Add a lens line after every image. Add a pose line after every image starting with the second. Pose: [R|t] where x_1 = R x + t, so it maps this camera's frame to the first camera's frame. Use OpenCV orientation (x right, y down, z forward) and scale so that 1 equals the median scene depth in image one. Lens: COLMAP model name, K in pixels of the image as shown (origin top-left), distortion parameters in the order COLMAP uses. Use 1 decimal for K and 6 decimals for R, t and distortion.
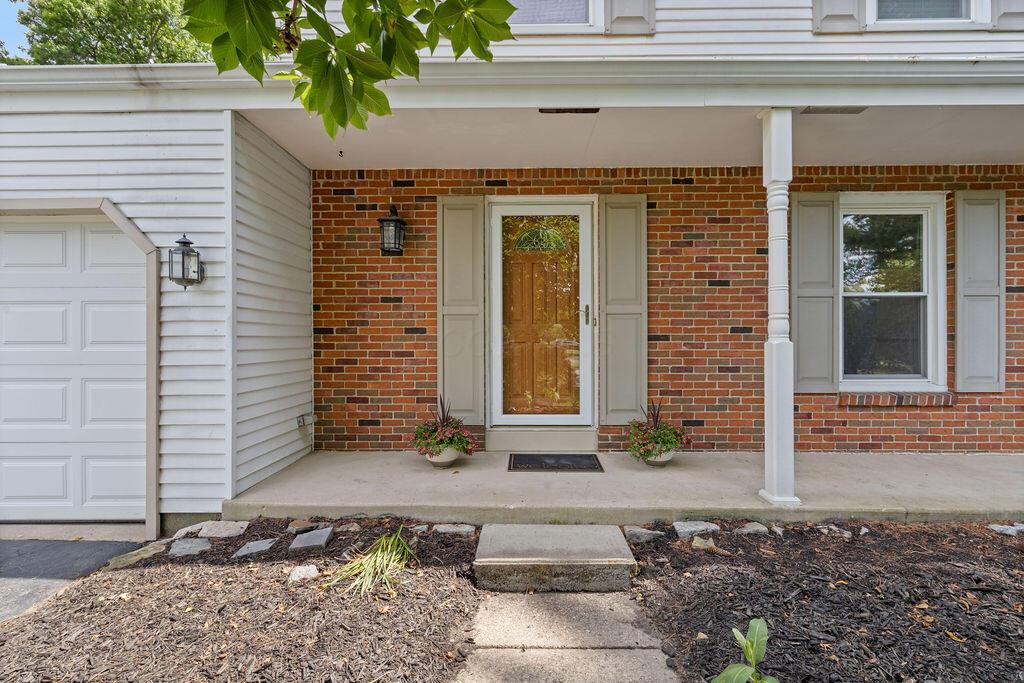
lens RADIAL K [[455.6, 0, 531.4], [0, 455.6, 342.2], [0, 0, 1]] dist [0.010480, -0.002687]
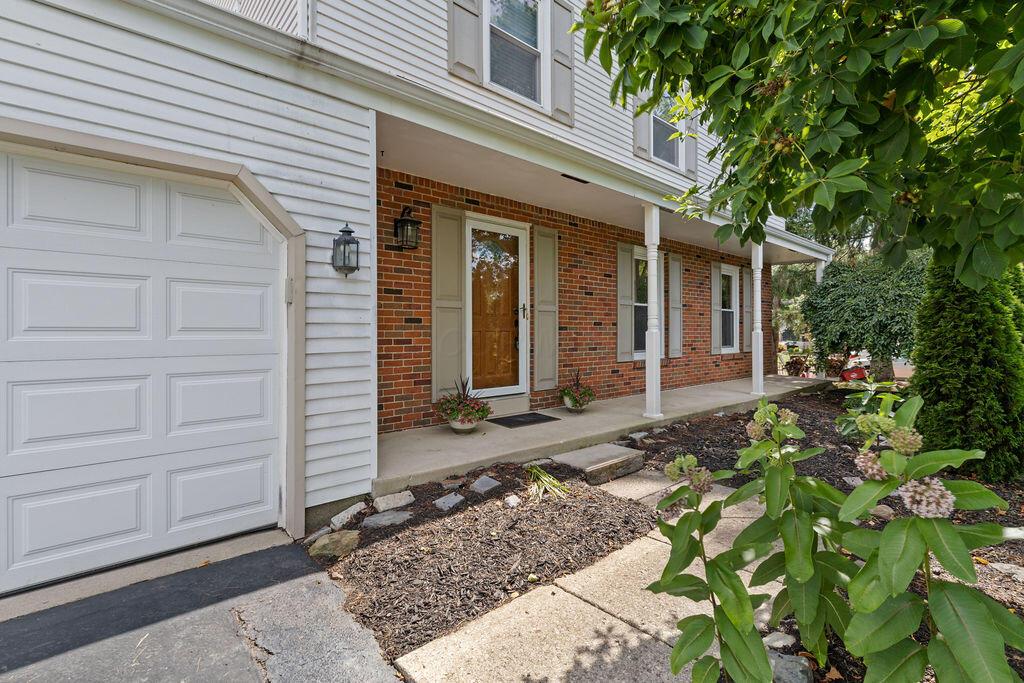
lens RADIAL K [[455.6, 0, 529.8], [0, 455.6, 332.7], [0, 0, 1]] dist [0.010480, -0.002687]
pose [[0.738532, 0.000106, 0.674218, -0.798186], [0.001934, 0.999996, -0.002276, 0.007383], [-0.674215, 0.002985, 0.738529, -0.013887]]
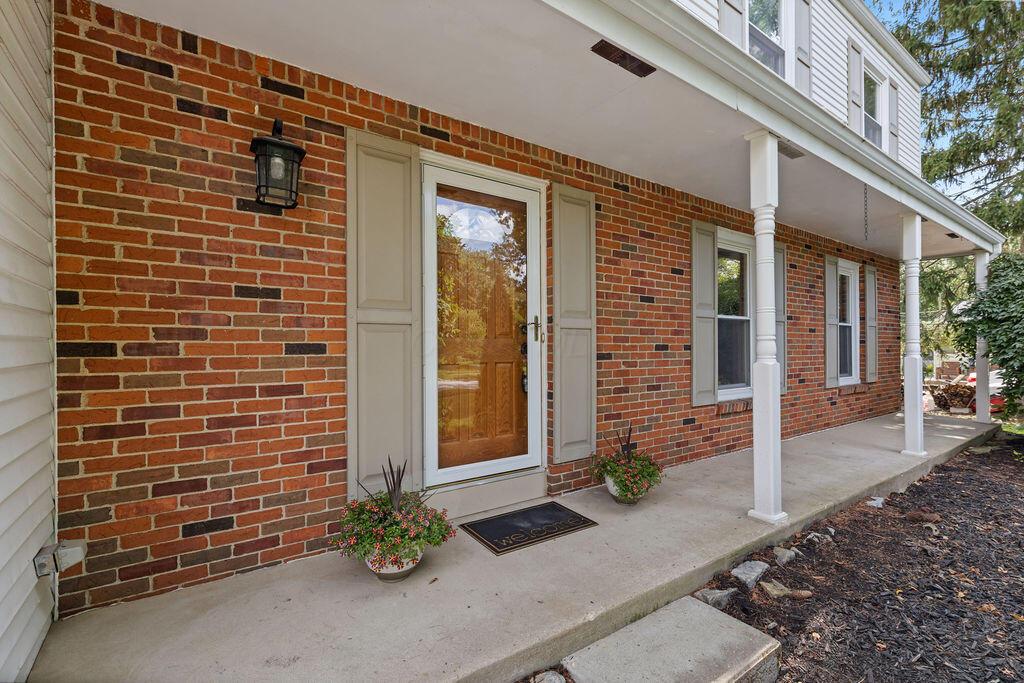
lens RADIAL K [[455.6, 0, 530.2], [0, 455.6, 347.6], [0, 0, 1]] dist [0.010480, -0.002687]
pose [[0.809853, 0.000149, 0.586633, -0.365746], [0.003991, 0.999975, -0.005763, -0.022393], [-0.586619, 0.007008, 0.809832, 0.364415]]
